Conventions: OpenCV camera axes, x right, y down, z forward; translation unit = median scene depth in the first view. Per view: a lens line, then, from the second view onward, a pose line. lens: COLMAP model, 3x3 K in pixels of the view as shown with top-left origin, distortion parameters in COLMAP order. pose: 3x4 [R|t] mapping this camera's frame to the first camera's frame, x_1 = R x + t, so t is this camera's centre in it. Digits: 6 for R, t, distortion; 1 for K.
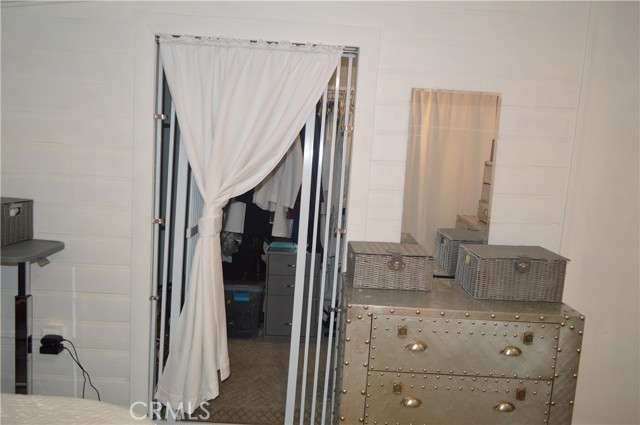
lens RADIAL K [[491.0, 0, 320.0], [0, 491.0, 212.5], [0, 0, 1]] dist [-0.002636, -0.001150]
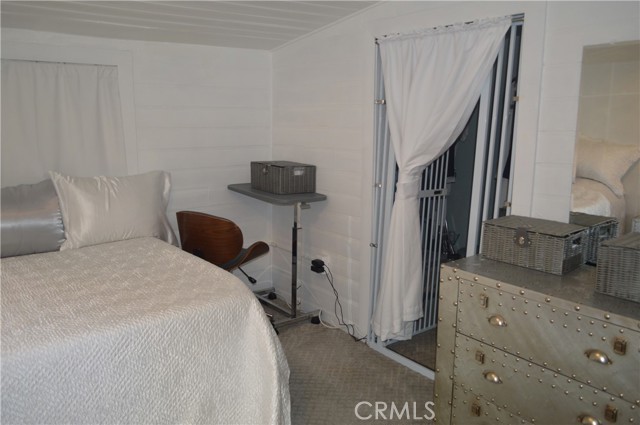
lens RADIAL K [[512.7, 0, 320.0], [0, 512.7, 212.5], [0, 0, 1]] dist [-0.001947, -0.001397]
pose [[0.605585, 0.092608, -0.790374, 0.663180], [-0.074540, 0.995440, 0.059523, 0.021342], [0.792282, 0.022868, 0.609726, 0.081166]]
